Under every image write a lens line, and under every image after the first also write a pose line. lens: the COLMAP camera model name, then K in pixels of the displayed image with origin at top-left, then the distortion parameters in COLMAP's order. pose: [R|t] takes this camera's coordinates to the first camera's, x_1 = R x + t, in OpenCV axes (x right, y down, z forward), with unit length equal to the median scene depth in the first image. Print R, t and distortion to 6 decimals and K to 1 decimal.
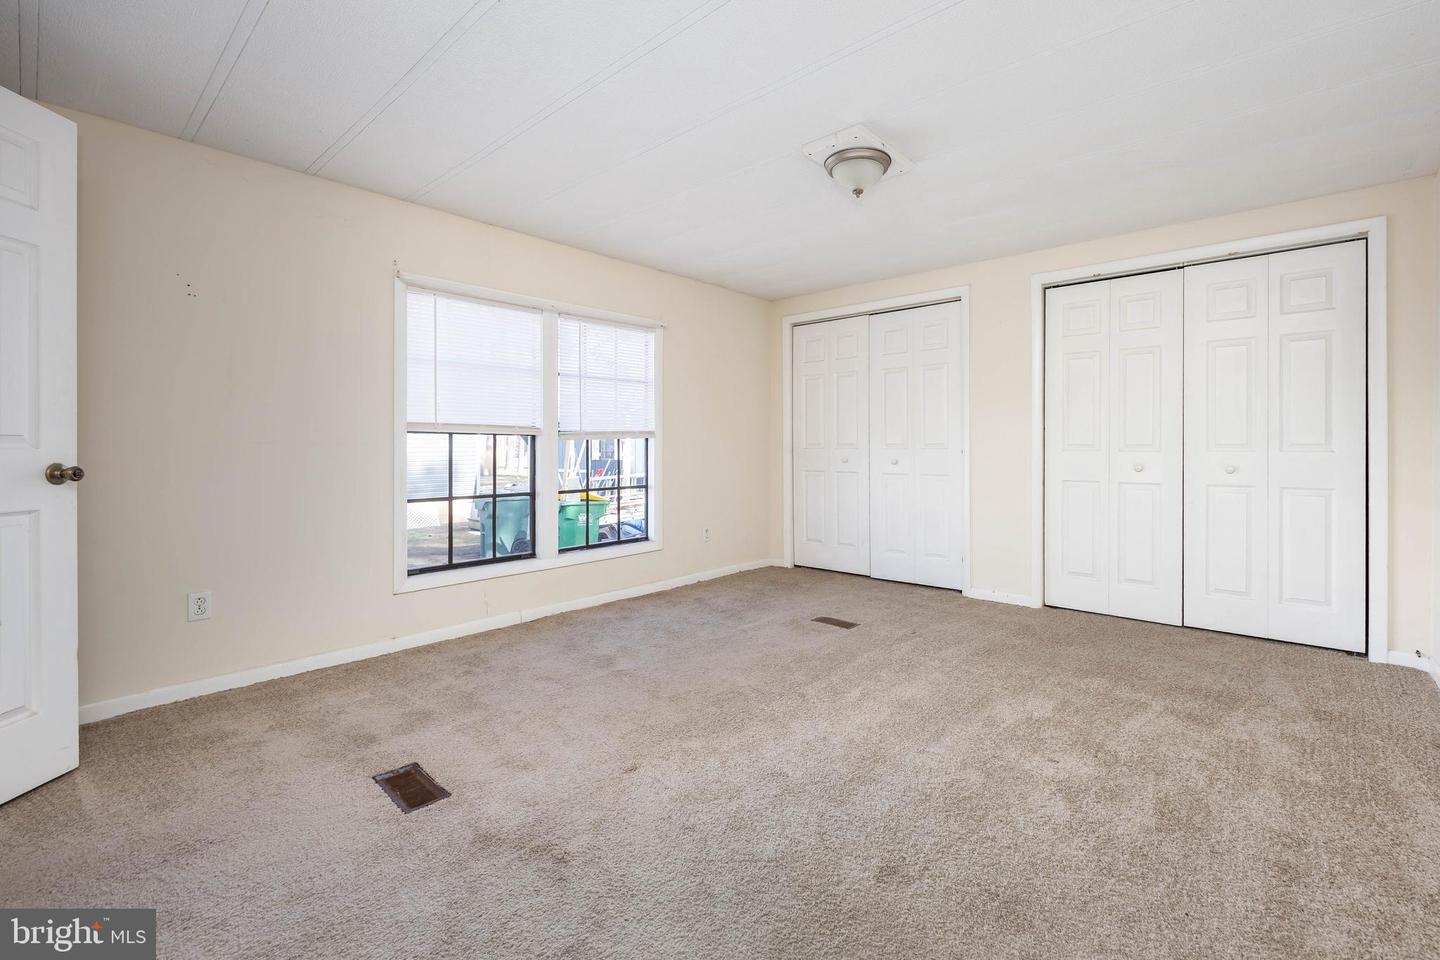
lens RADIAL K [[626.2, 0, 793.6], [0, 626.2, 454.8], [0, 0, 1]] dist [-0.000738, -0.000086]
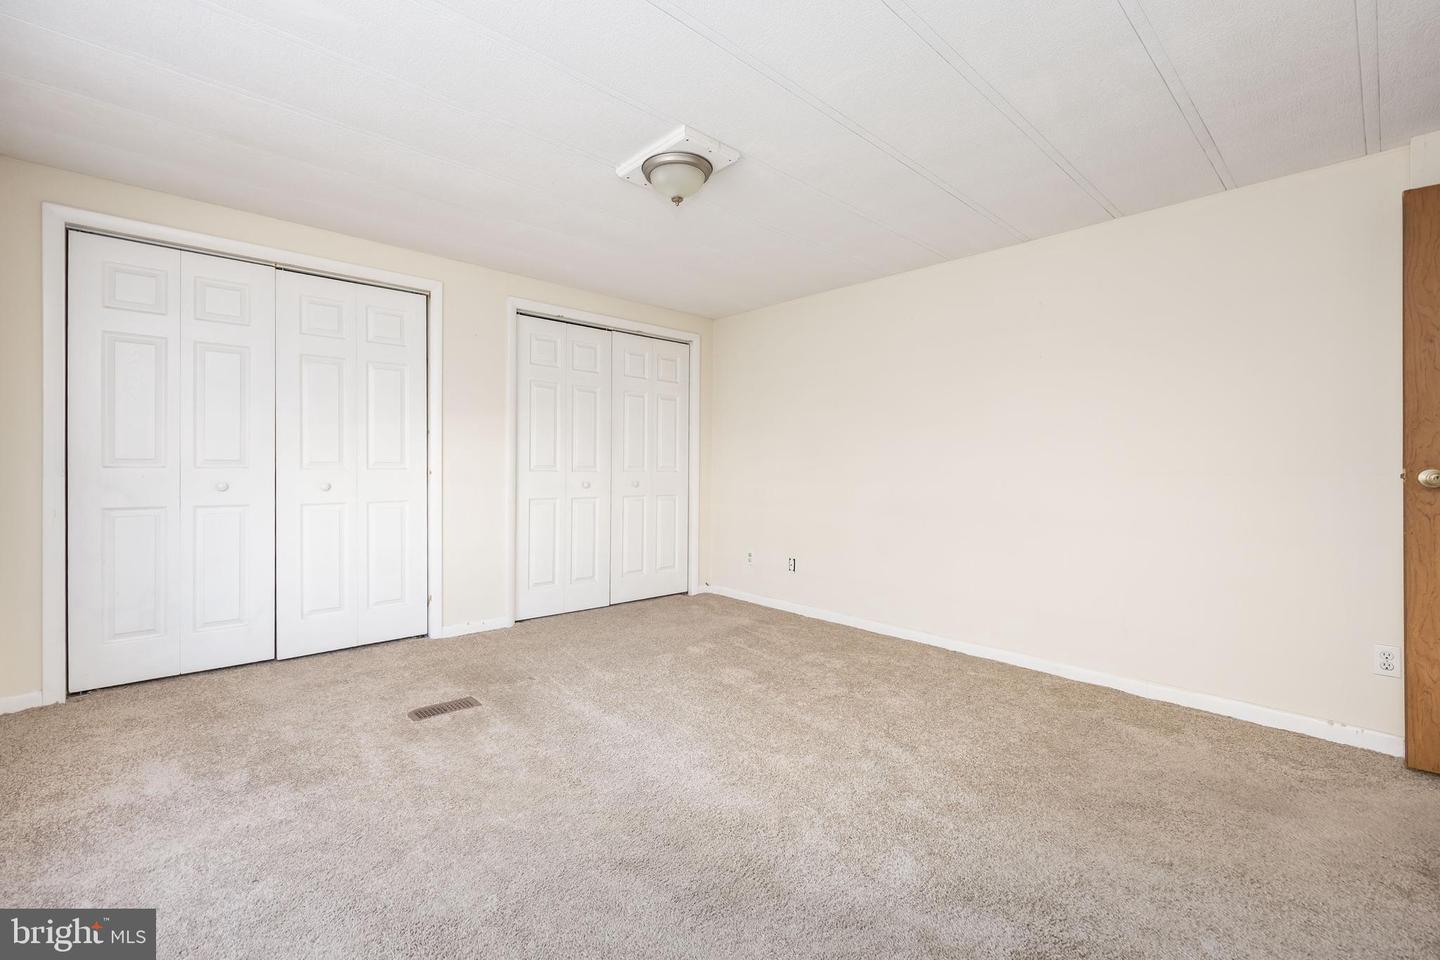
lens RADIAL K [[612.0, 0, 720.7], [0, 612.0, 474.4], [0, 0, 1]] dist [-0.000408, 0.000006]
pose [[0.136287, -0.000568, 0.990669, -0.538347], [0.010644, 0.999943, -0.000891, 0.004287], [-0.990612, 0.010666, 0.136285, 0.527199]]
